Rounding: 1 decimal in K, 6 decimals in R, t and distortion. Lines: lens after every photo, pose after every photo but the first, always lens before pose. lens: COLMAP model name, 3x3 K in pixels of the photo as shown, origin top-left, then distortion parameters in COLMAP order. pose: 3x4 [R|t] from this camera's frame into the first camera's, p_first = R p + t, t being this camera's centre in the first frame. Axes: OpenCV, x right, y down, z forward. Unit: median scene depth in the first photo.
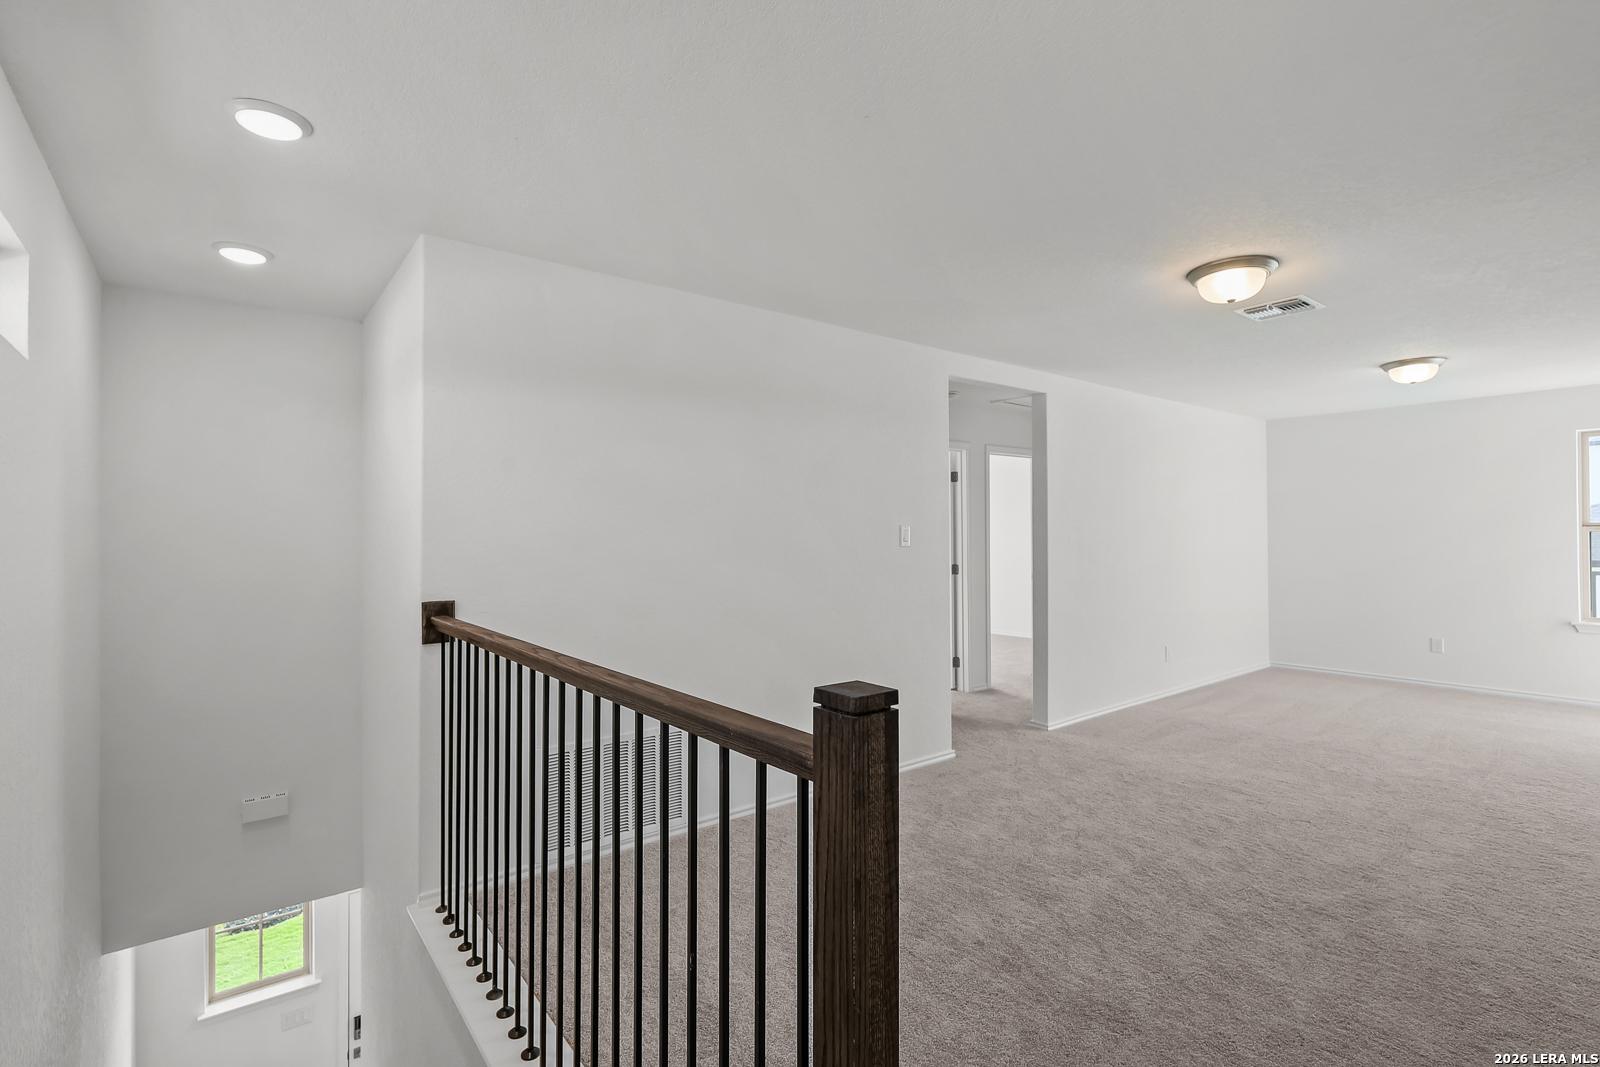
lens RADIAL K [[737.6, 0, 799.4], [0, 737.6, 532.1], [0, 0, 1]] dist [-0.007092, 0.001736]
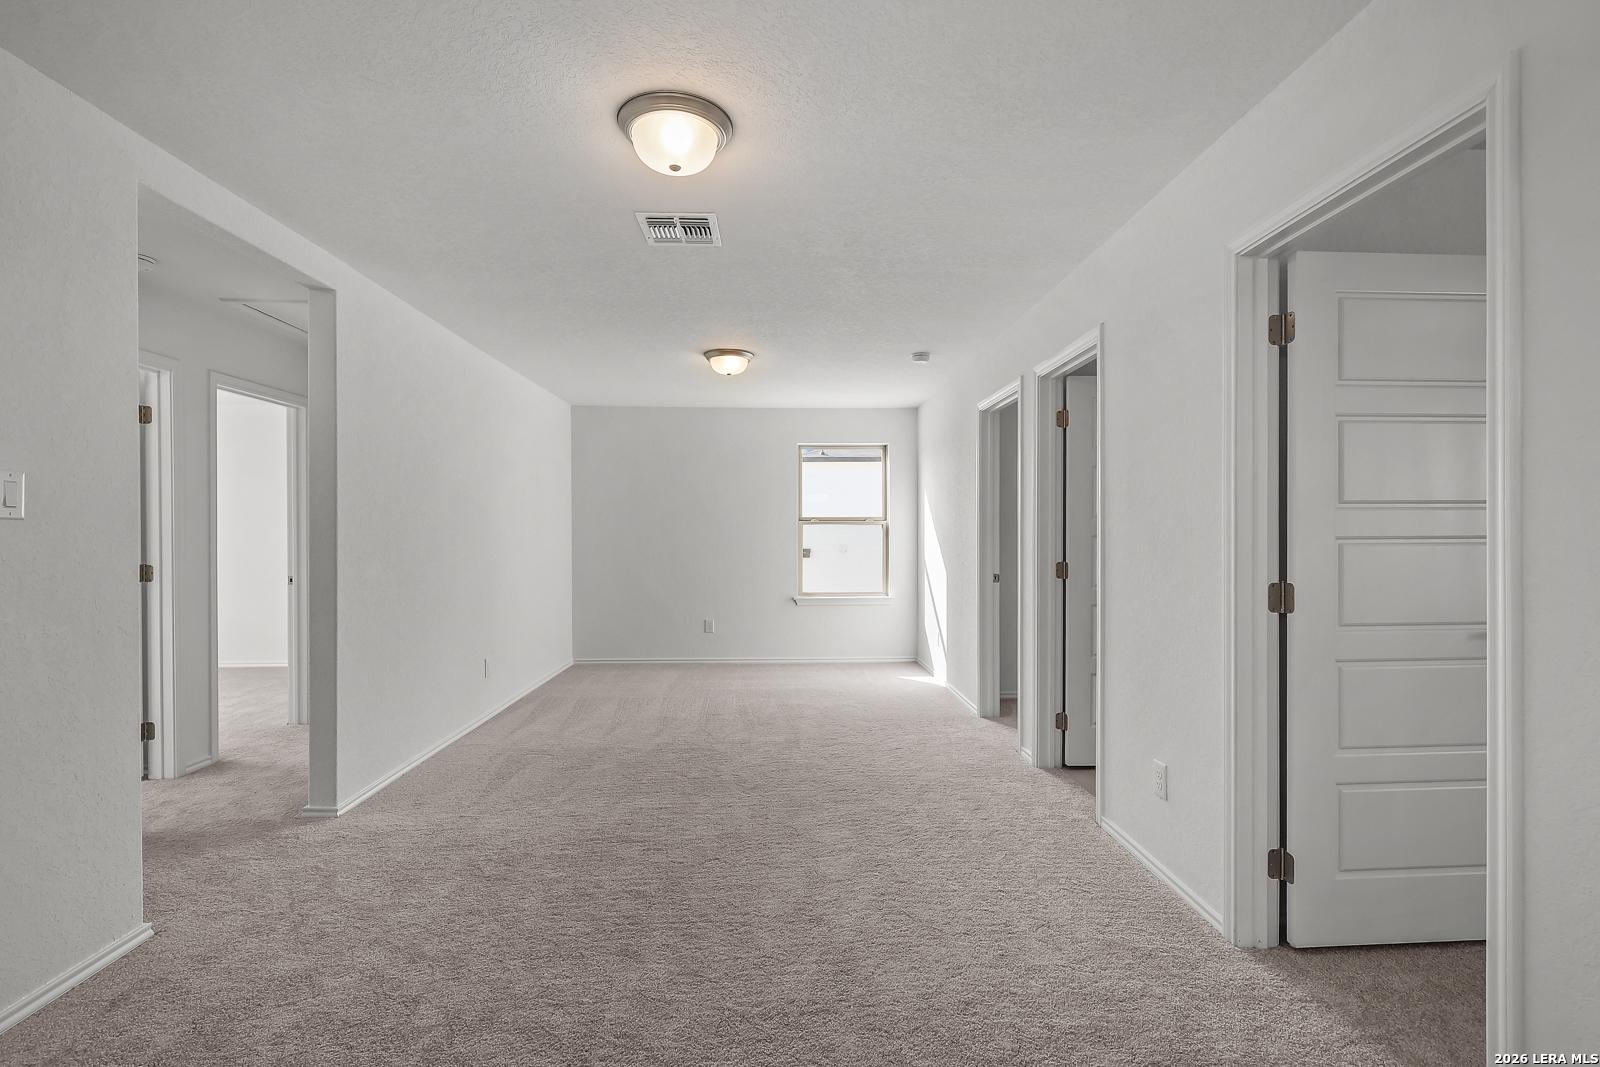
lens RADIAL K [[737.6, 0, 799.0], [0, 737.6, 536.4], [0, 0, 1]] dist [-0.007092, 0.001736]
pose [[0.585226, 0.004553, 0.810857, 0.054382], [-0.006915, 0.999976, -0.000625, 0.024237], [-0.810841, -0.005242, 0.585244, 0.308276]]
